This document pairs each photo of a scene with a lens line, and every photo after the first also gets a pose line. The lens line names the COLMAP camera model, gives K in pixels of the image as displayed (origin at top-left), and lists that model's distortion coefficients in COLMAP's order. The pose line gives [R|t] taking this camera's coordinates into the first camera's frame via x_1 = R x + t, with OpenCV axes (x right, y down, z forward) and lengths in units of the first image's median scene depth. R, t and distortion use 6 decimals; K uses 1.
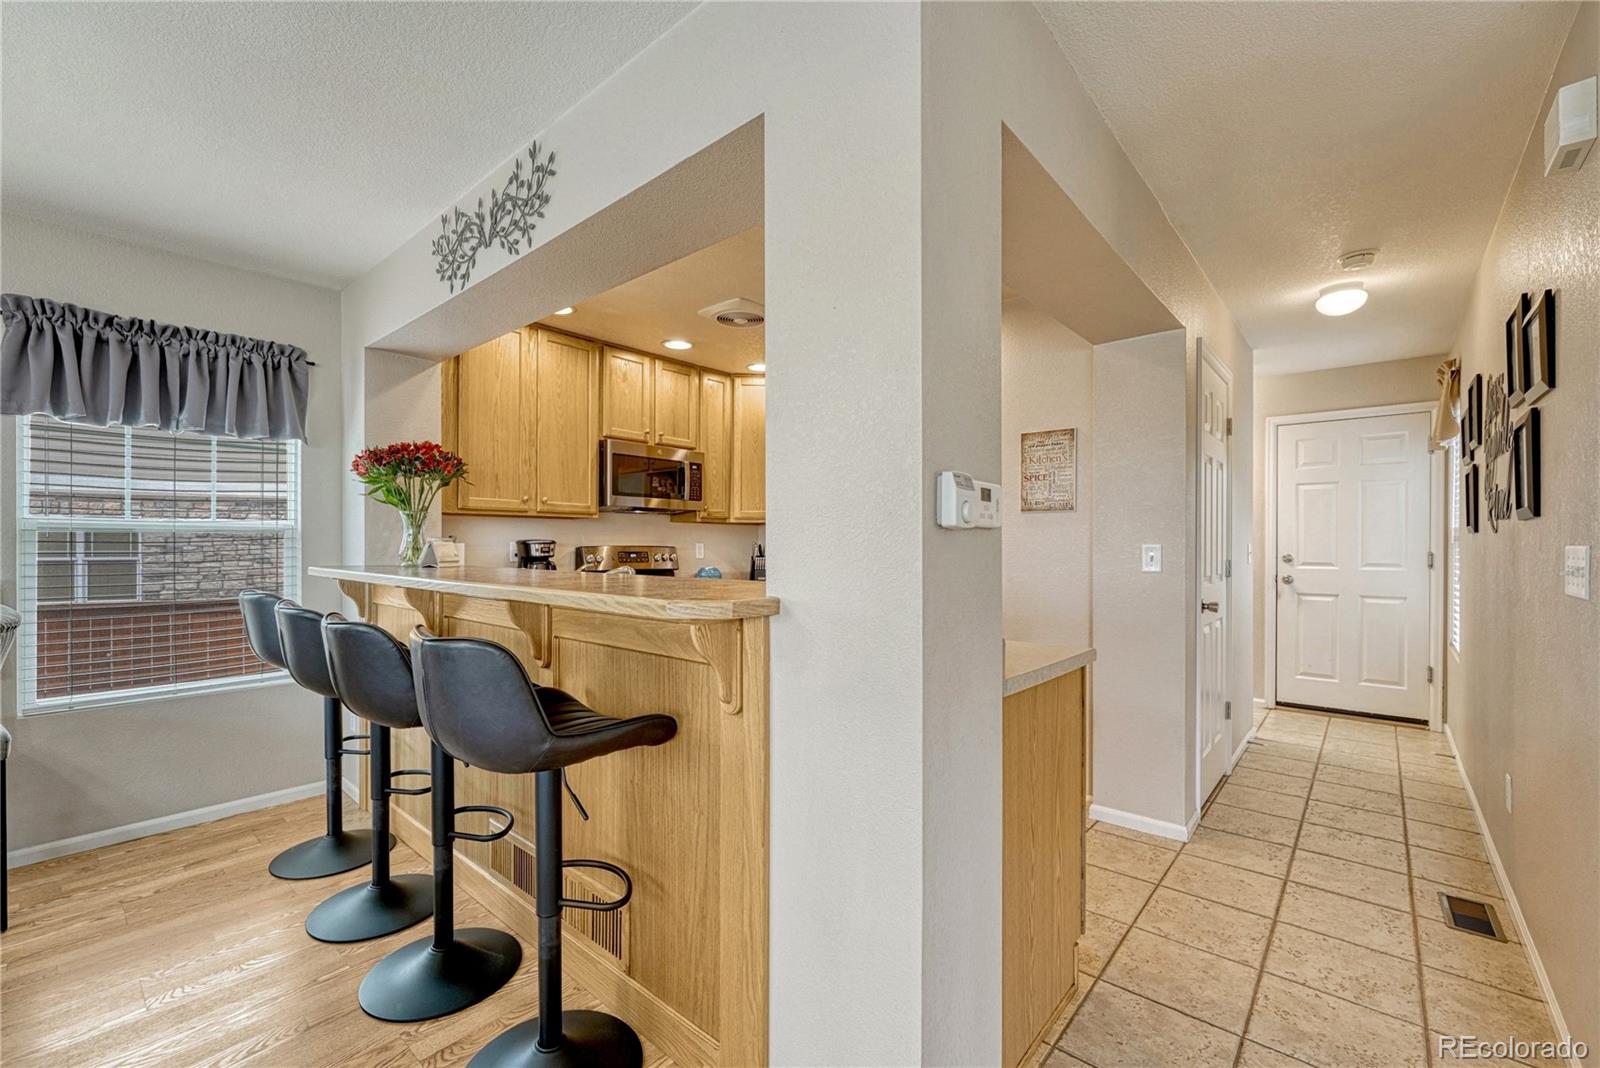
lens RADIAL K [[664.8, 0, 794.8], [0, 664.8, 547.0], [0, 0, 1]] dist [-0.002546, 0.000173]
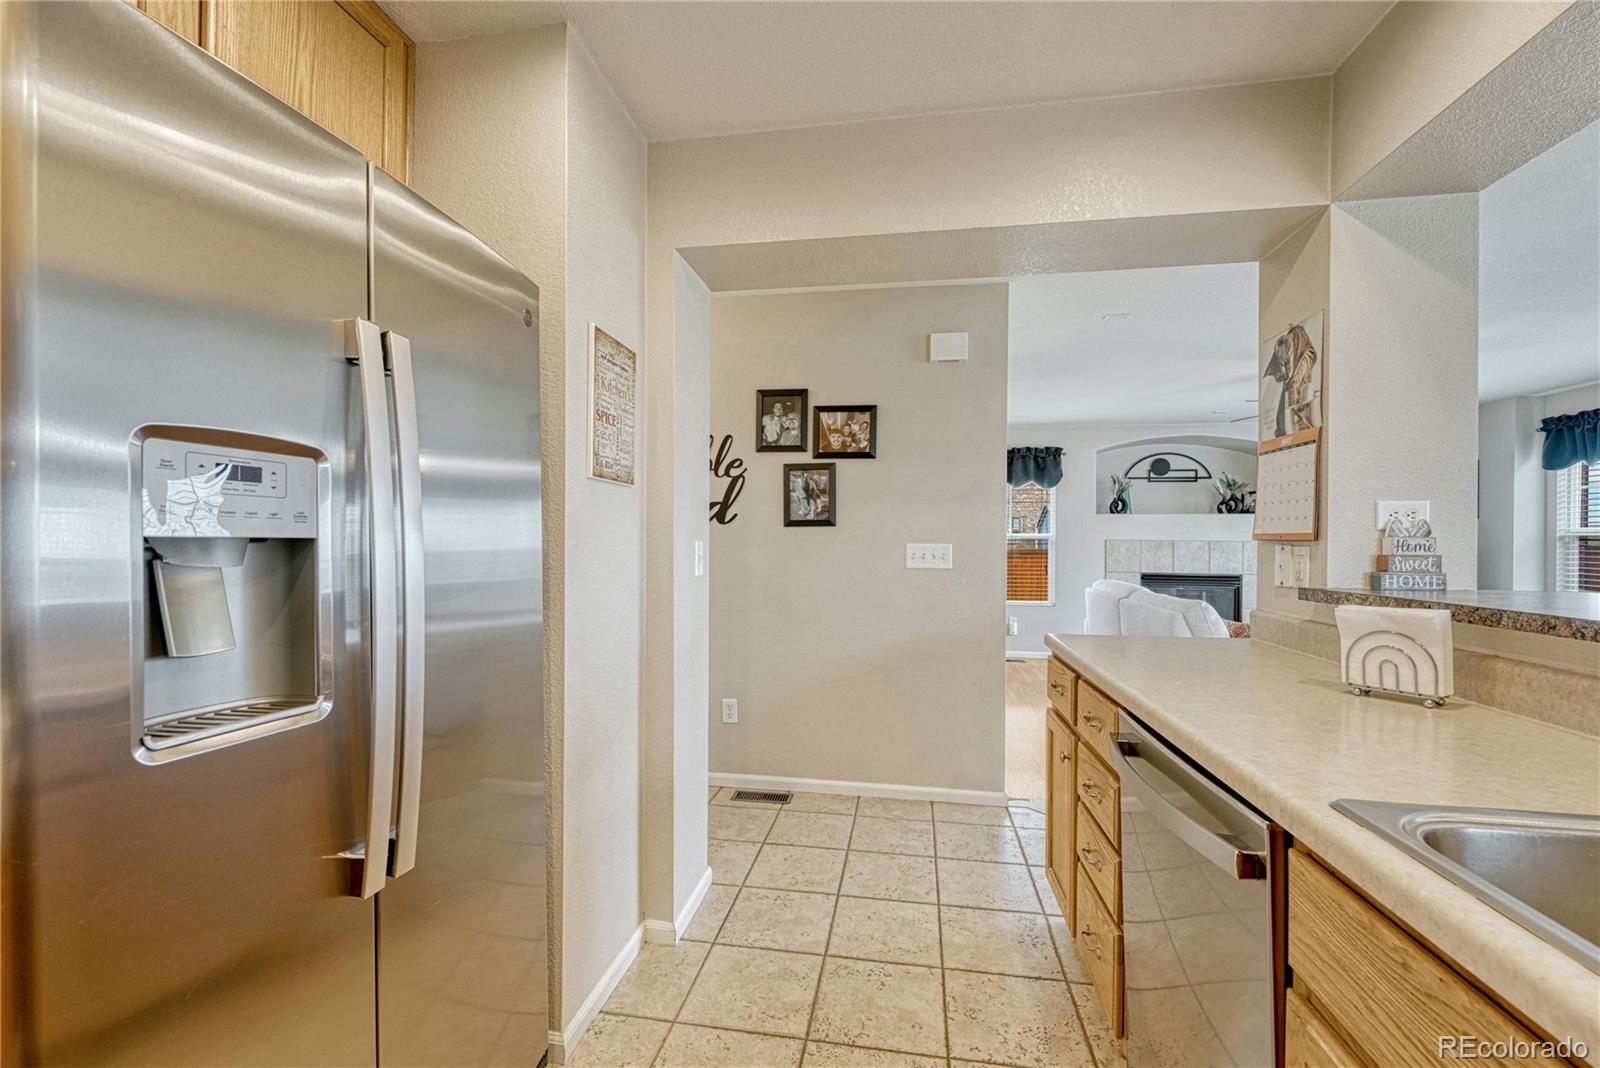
lens RADIAL K [[674.5, 0, 800.2], [0, 674.5, 540.2], [0, 0, 1]] dist [0.001376, 0.000061]
pose [[-0.525009, -0.001549, 0.851095, -0.205548], [-0.003463, 0.999994, -0.000316, -0.005273], [-0.851090, -0.003114, -0.525011, 1.250139]]
